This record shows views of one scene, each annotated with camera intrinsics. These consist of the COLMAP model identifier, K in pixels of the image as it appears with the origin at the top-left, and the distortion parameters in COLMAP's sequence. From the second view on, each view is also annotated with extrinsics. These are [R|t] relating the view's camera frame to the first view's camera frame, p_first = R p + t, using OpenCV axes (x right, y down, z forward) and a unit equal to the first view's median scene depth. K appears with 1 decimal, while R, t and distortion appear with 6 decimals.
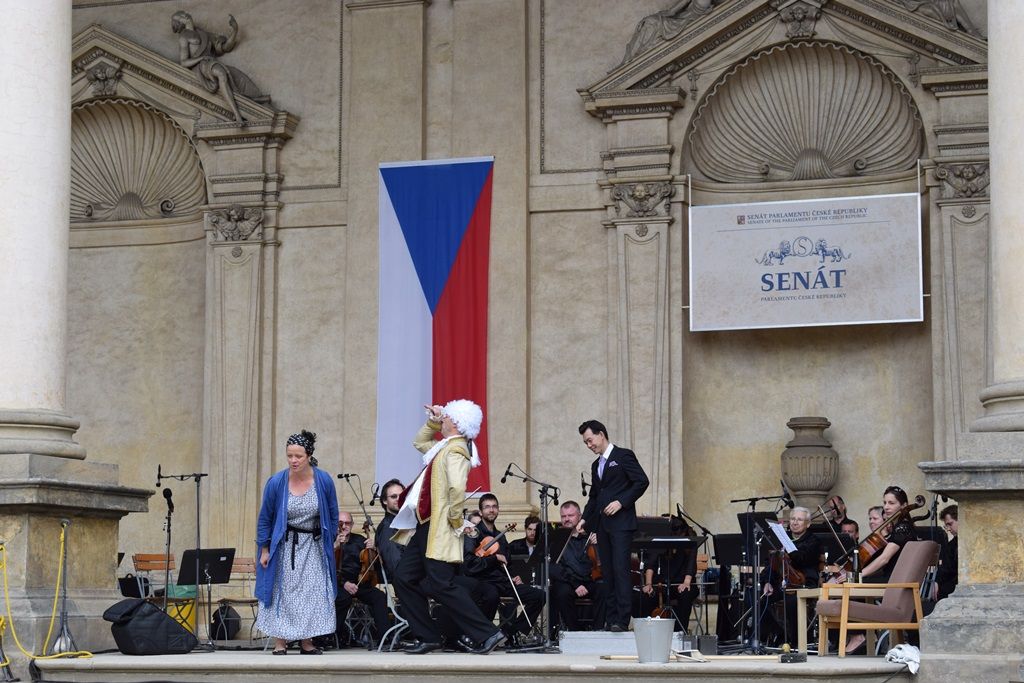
lens RADIAL K [[2378.7, 0, 511.7], [0, 2378.7, 342.9], [0, 0, 1]] dist [0.040783, 0.000000]
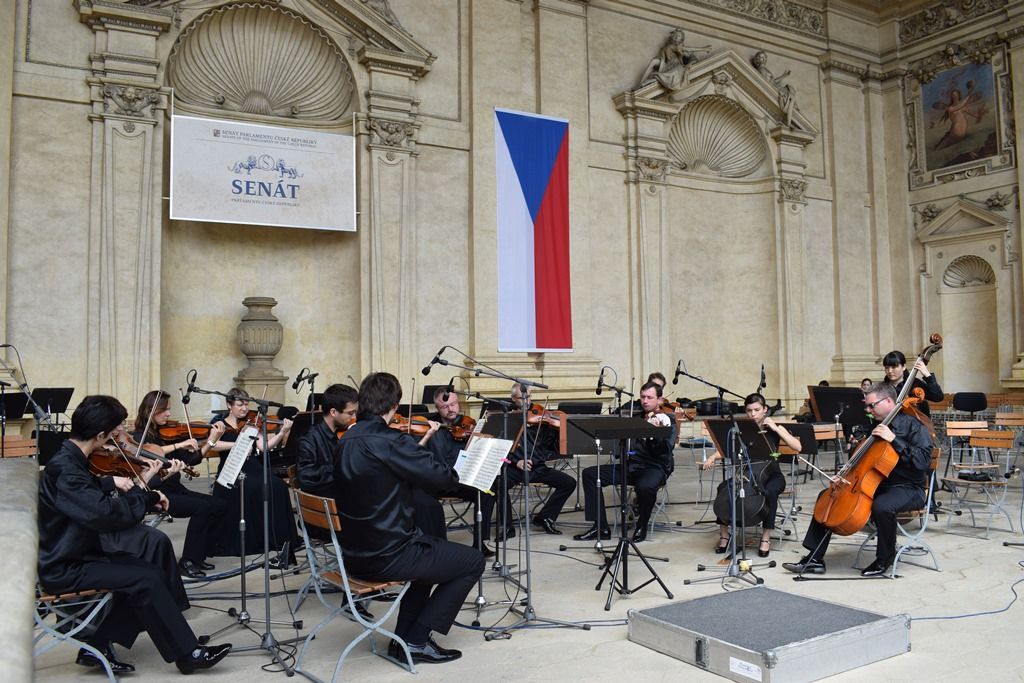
lens RADIAL K [[846.8, 0, 514.2], [0, 846.8, 340.1], [0, 0, 1]] dist [-0.090194, 0.014692]
pose [[0.663765, 0.023784, 0.747563, -0.117620], [-0.073689, 0.996711, 0.033718, 0.028175], [-0.744303, -0.077468, 0.663334, 0.584509]]
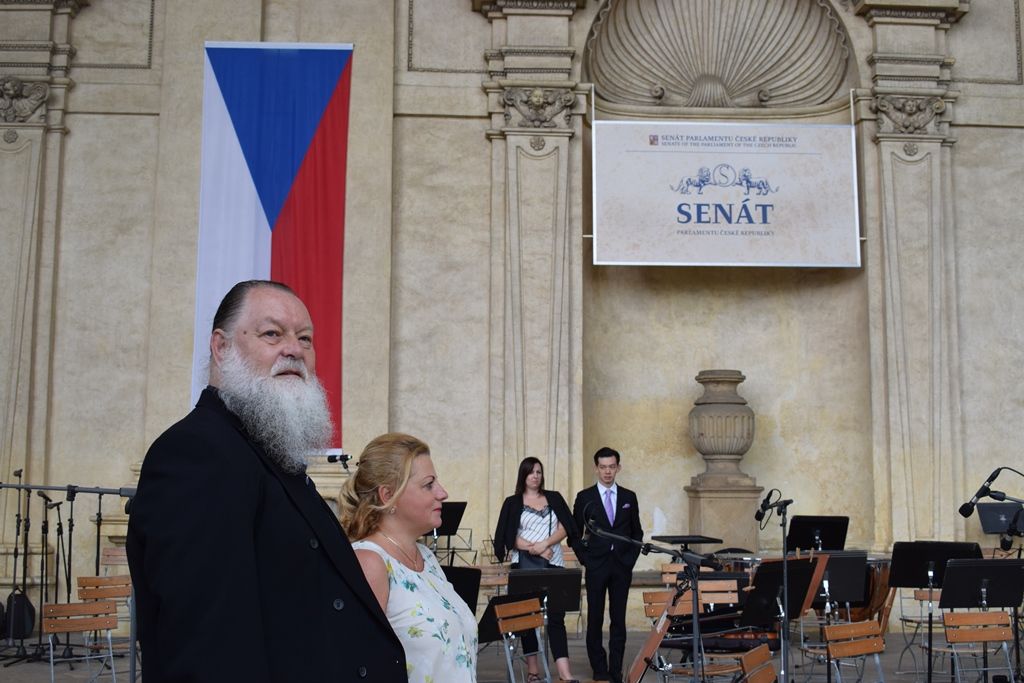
lens RADIAL K [[1206.5, 0, 513.3], [0, 1206.5, 340.4], [0, 0, 1]] dist [-0.058887, 0.000000]
pose [[0.933259, 0.043054, 0.356615, -0.102897], [-0.045262, 0.998973, -0.002158, 0.024119], [-0.356341, -0.014127, 0.934249, 0.597970]]
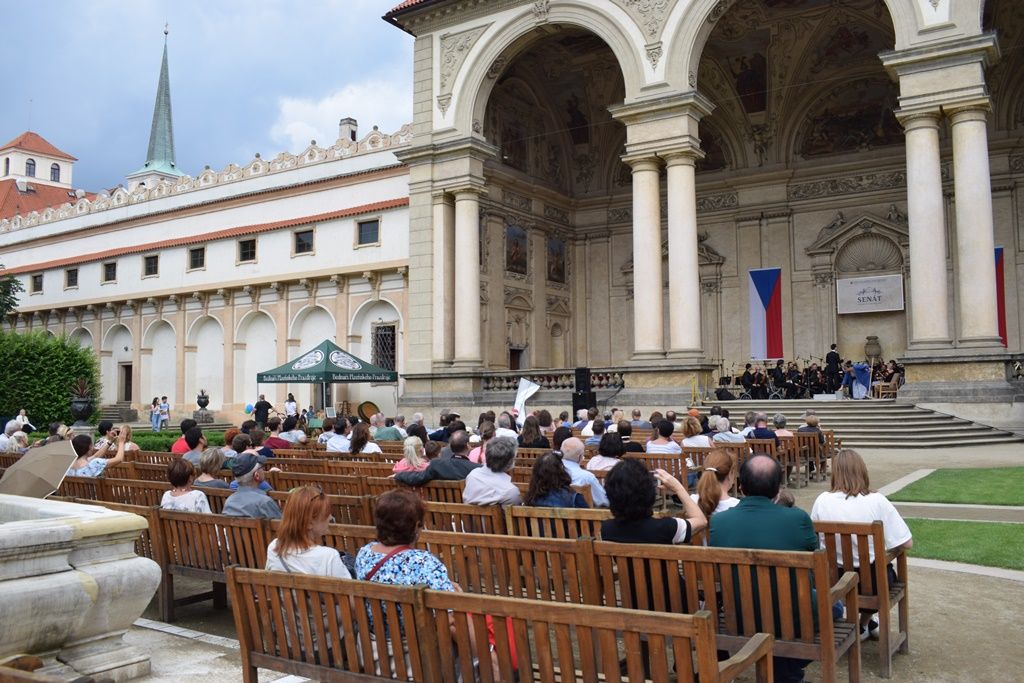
lens RADIAL K [[915.0, 0, 512.9], [0, 915.0, 338.9], [0, 0, 1]] dist [-0.086005, -0.001111]
pose [[0.966945, -0.028826, -0.253351, -0.057164], [0.042453, 0.997921, 0.048486, -0.054460], [0.251427, -0.057639, 0.966159, -0.475488]]
